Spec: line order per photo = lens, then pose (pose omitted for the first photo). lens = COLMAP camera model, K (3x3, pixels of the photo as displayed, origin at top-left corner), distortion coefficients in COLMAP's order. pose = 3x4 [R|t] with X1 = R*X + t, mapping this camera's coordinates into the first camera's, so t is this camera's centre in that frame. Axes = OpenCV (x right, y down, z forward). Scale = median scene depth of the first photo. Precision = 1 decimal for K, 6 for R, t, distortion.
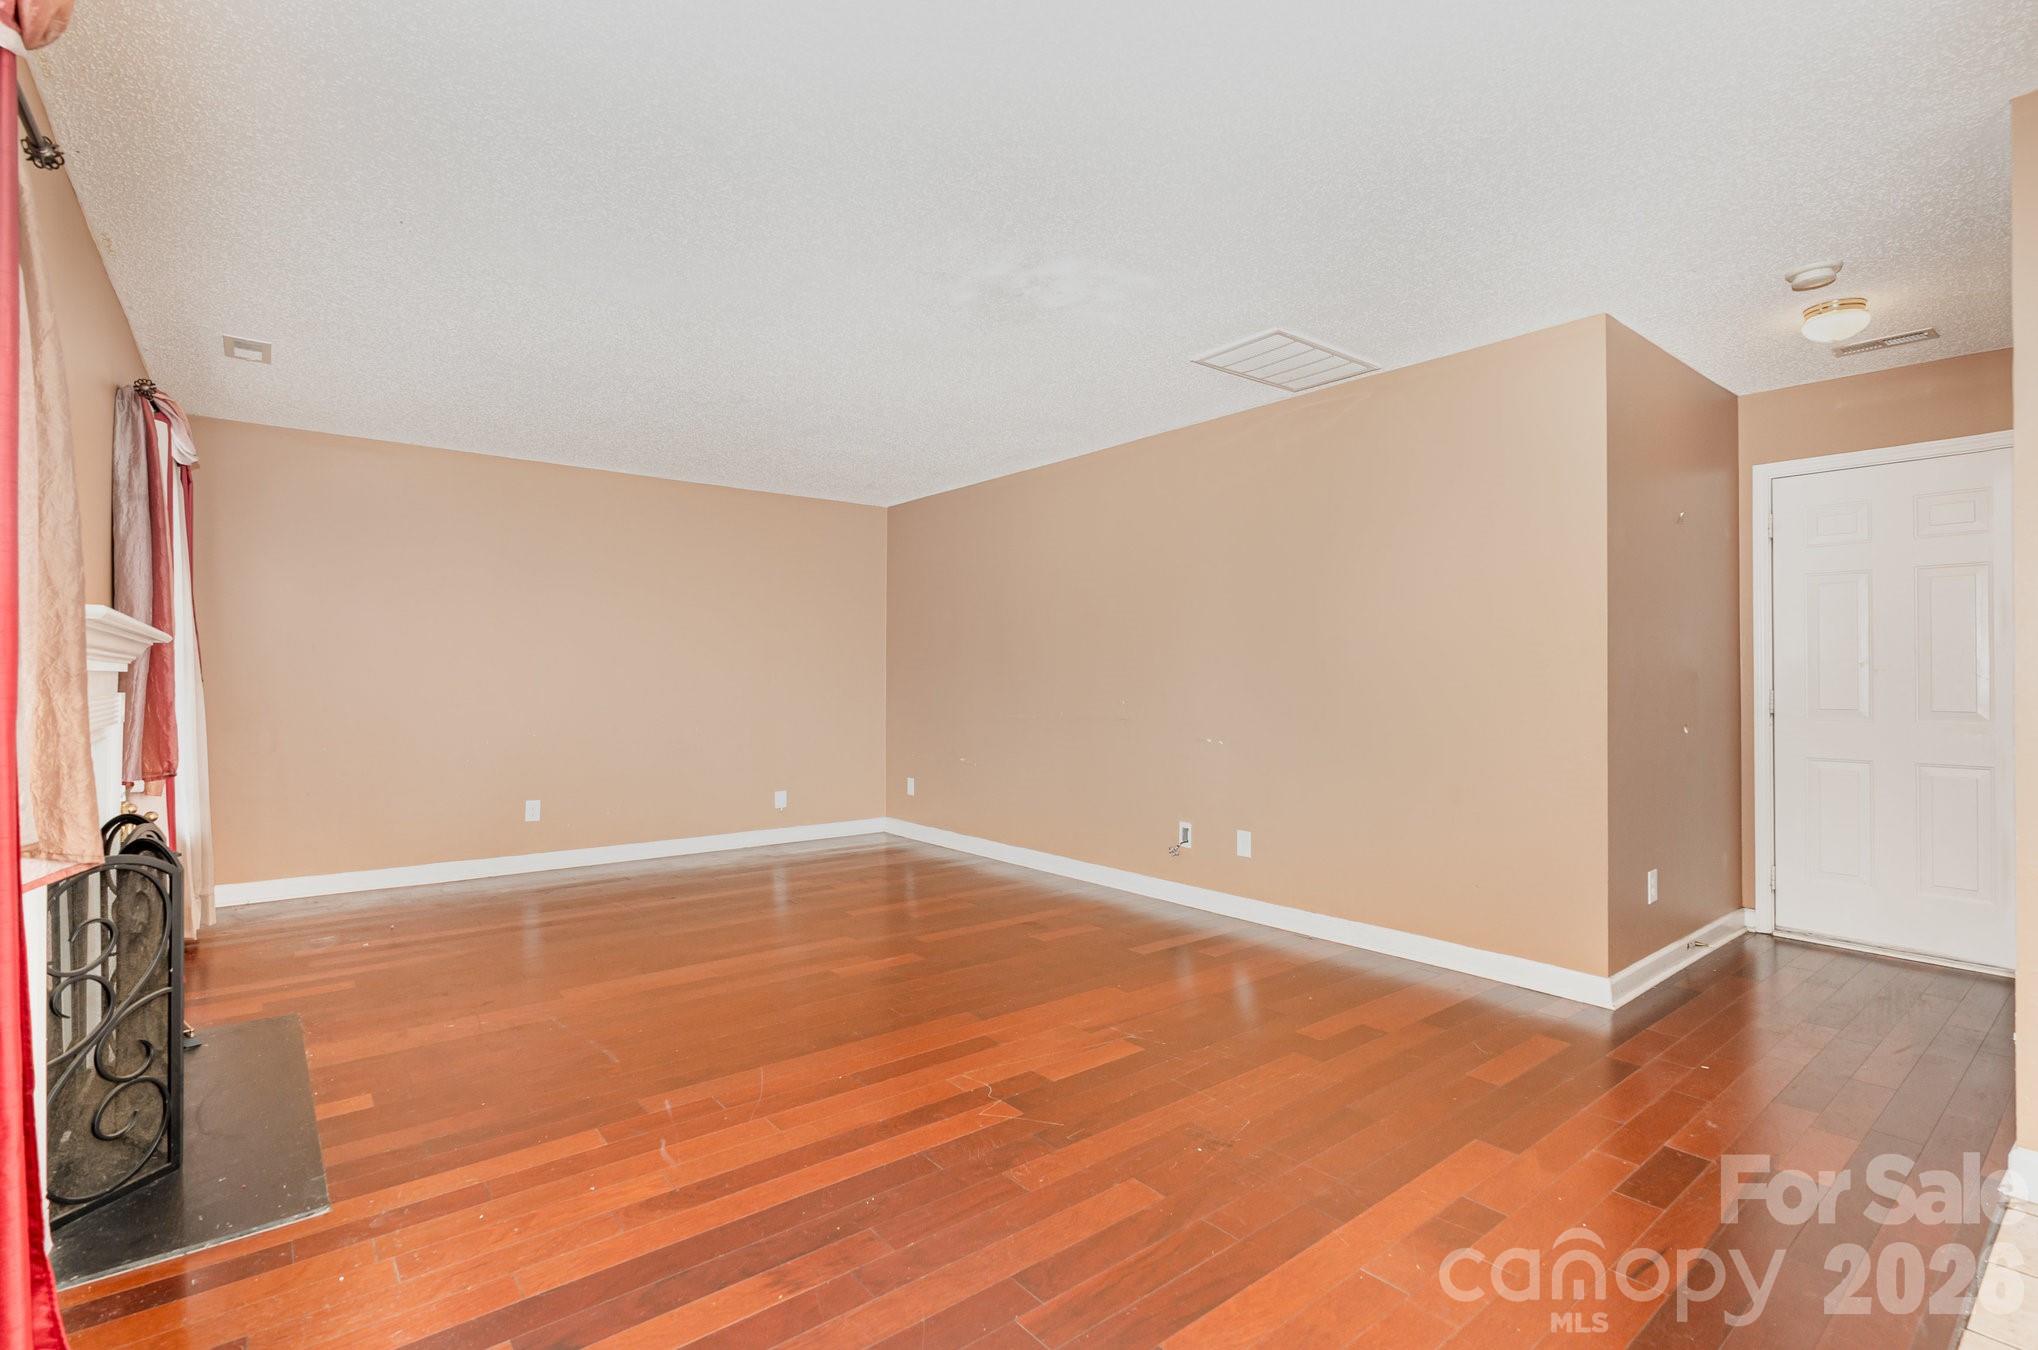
lens RADIAL K [[938.5, 0, 1028.8], [0, 938.5, 669.4], [0, 0, 1]] dist [-0.011754, 0.004391]
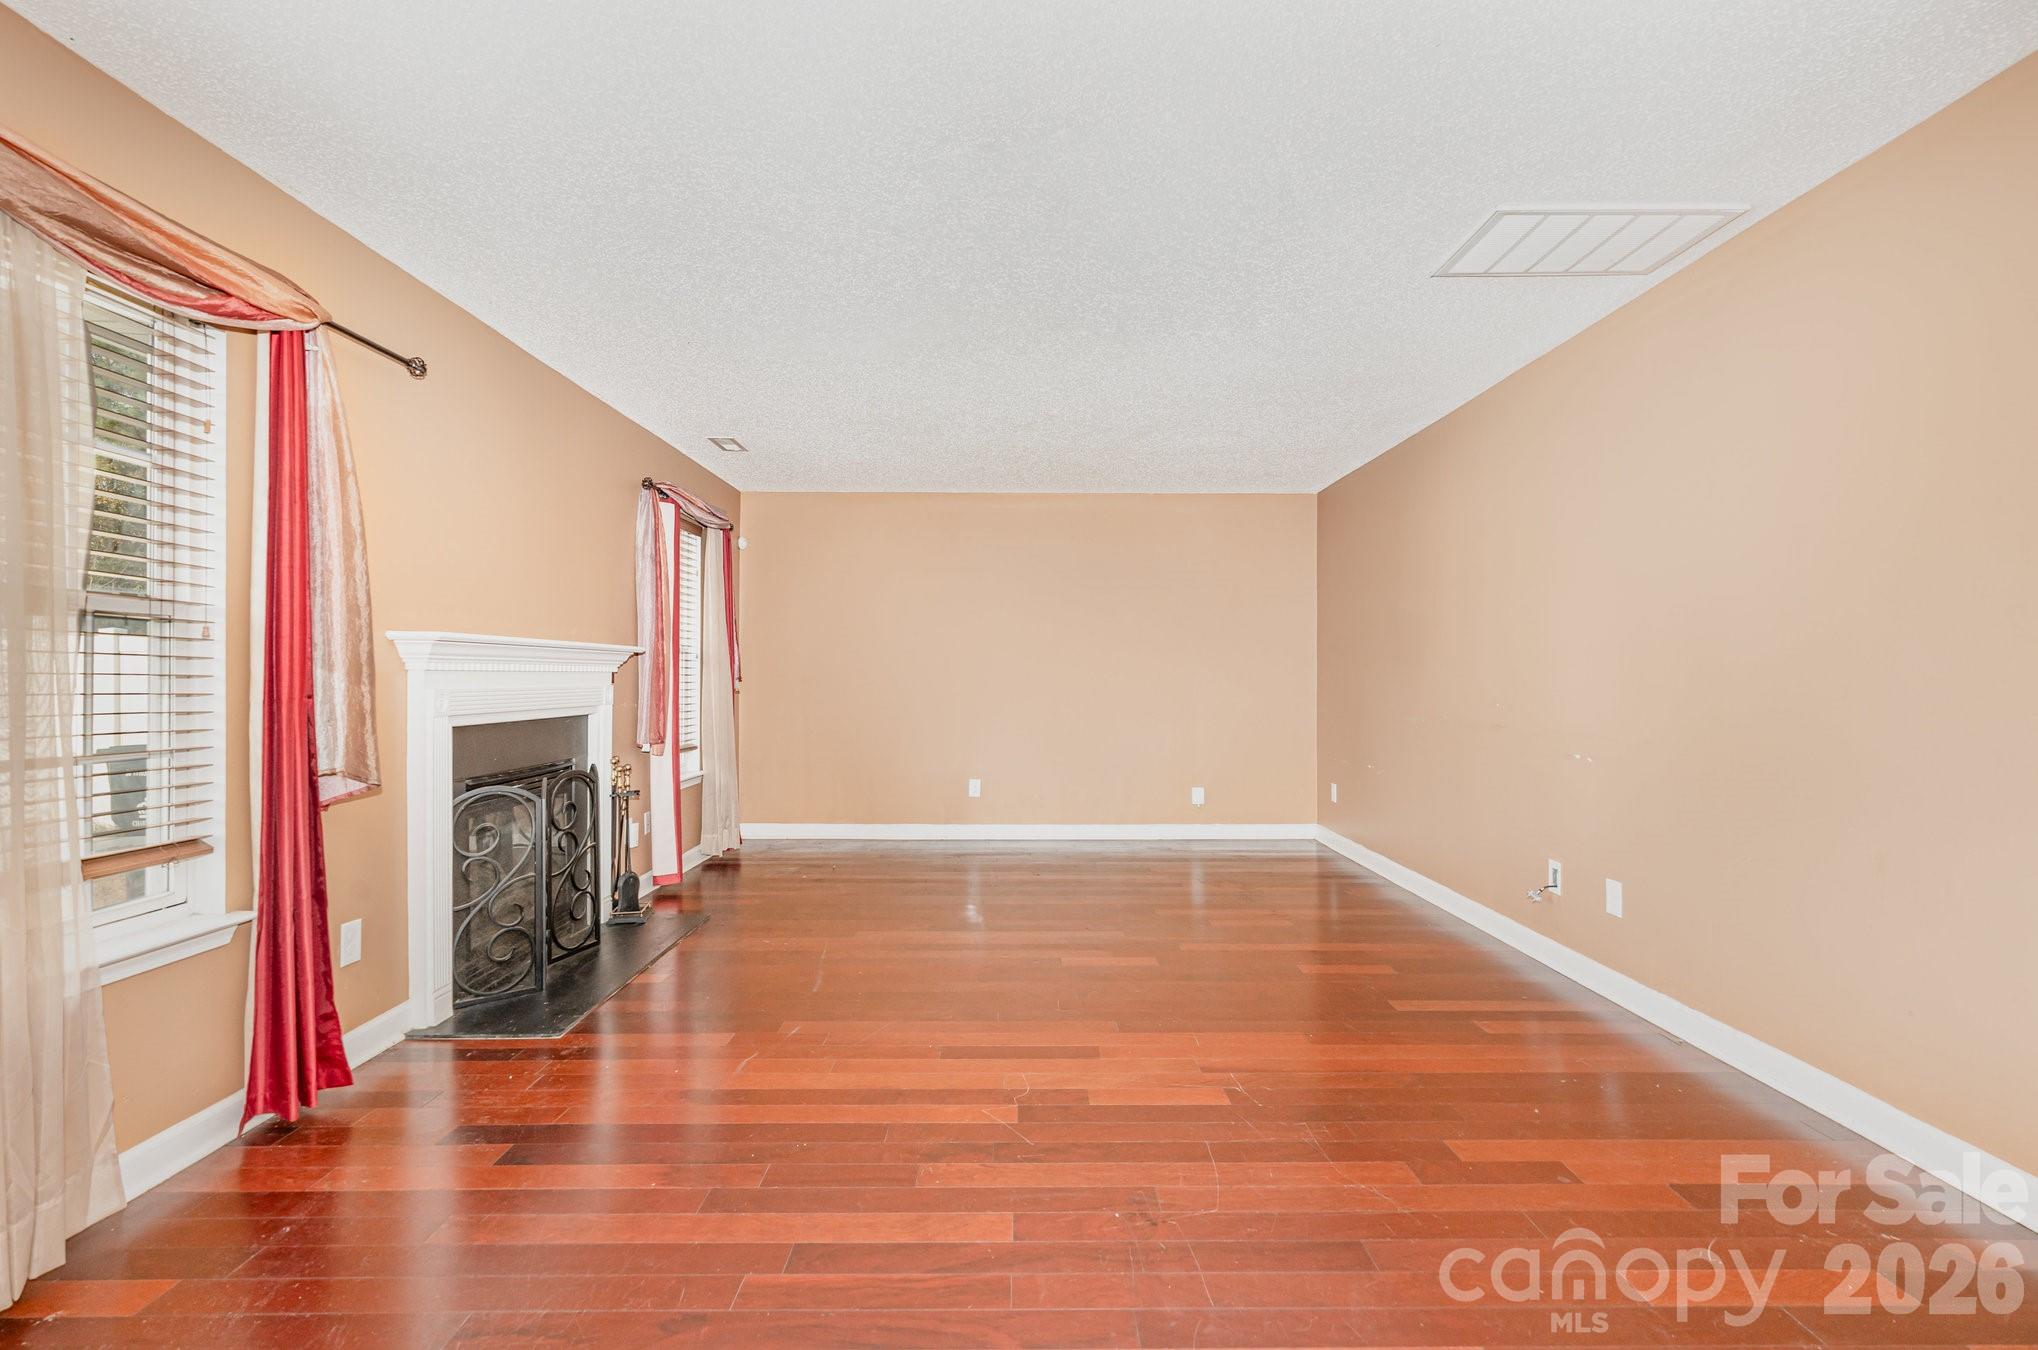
lens RADIAL K [[938.5, 0, 1029.0], [0, 938.5, 683.6], [0, 0, 1]] dist [-0.011754, 0.004391]
pose [[0.784485, 0.003220, -0.620140, 0.326656], [0.008232, 0.999844, 0.015605, 0.000095], [0.620094, -0.017347, 0.784336, 0.132774]]
